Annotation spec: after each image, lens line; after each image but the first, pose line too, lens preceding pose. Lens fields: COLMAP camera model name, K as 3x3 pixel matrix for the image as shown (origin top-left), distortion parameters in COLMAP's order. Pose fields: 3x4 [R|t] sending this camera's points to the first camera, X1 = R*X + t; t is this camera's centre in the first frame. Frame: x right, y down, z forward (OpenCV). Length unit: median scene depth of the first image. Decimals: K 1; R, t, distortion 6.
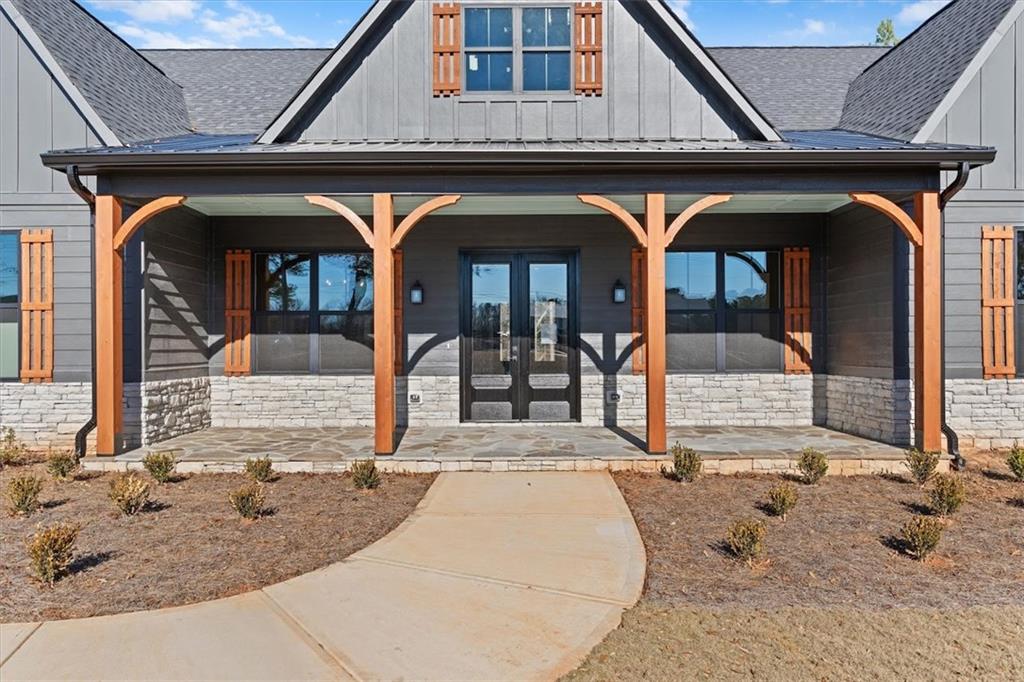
lens RADIAL K [[695.1, 0, 514.3], [0, 695.1, 348.5], [0, 0, 1]] dist [-0.010652, 0.002798]
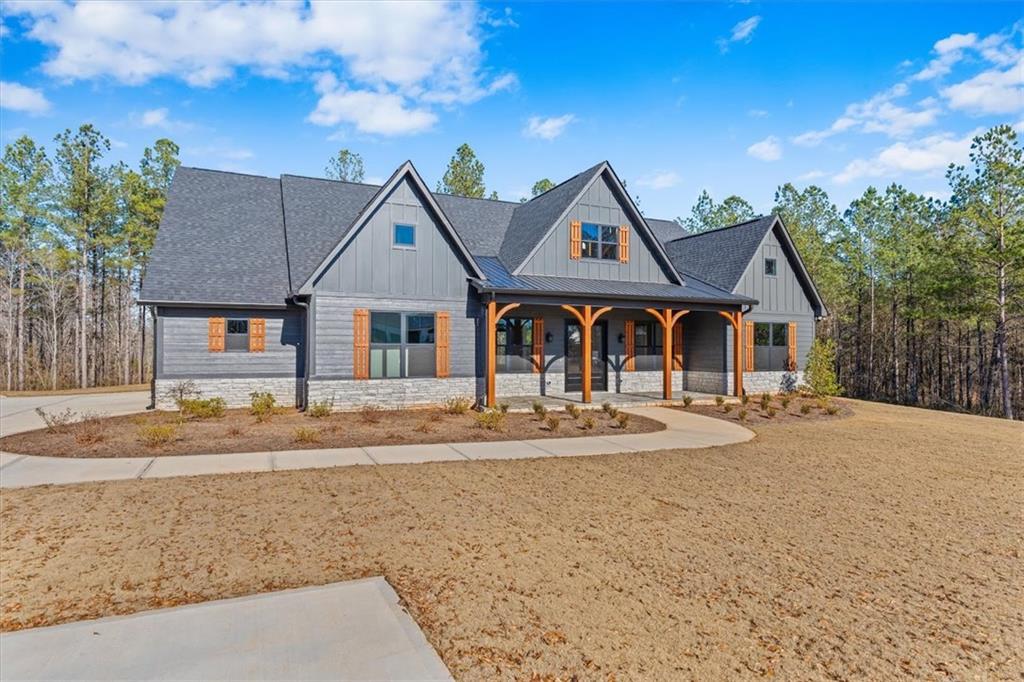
lens RADIAL K [[569.8, 0, 513.0], [0, 569.8, 347.0], [0, 0, 1]] dist [-0.005618, 0.000563]
pose [[0.911196, 0.007549, 0.411904, -1.043912], [-0.005432, 0.999965, -0.006310, -0.036043], [-0.411937, 0.003512, 0.911206, -0.686114]]
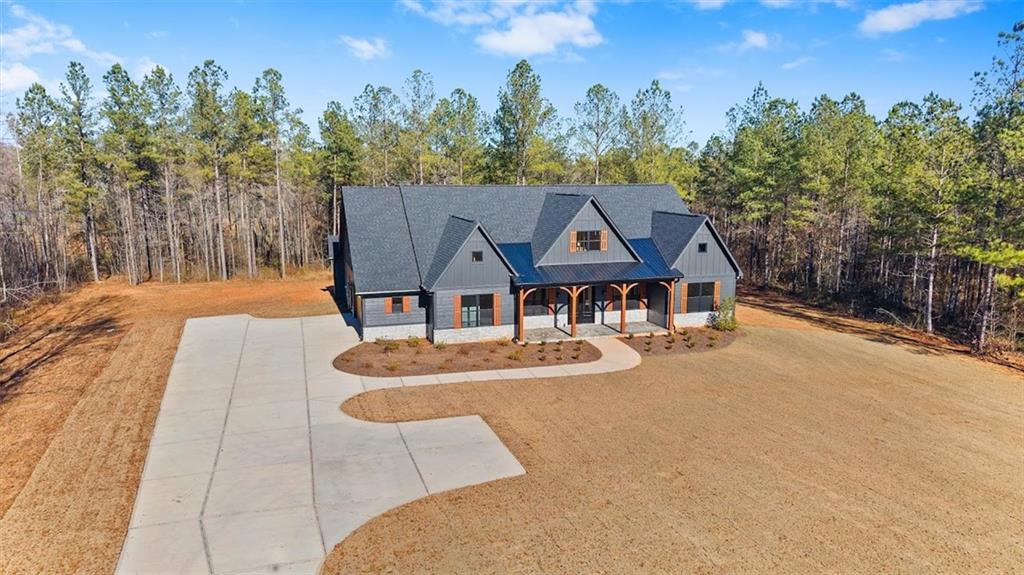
lens RADIAL K [[710.4, 0, 511.9], [0, 710.4, 277.1], [0, 0, 1]] dist [0.010008, -0.002489]
pose [[0.954876, -0.038872, 0.294449, -1.626173], [-0.004870, 0.989216, 0.146384, -0.789897], [-0.296963, -0.141212, 0.944390, -2.819247]]
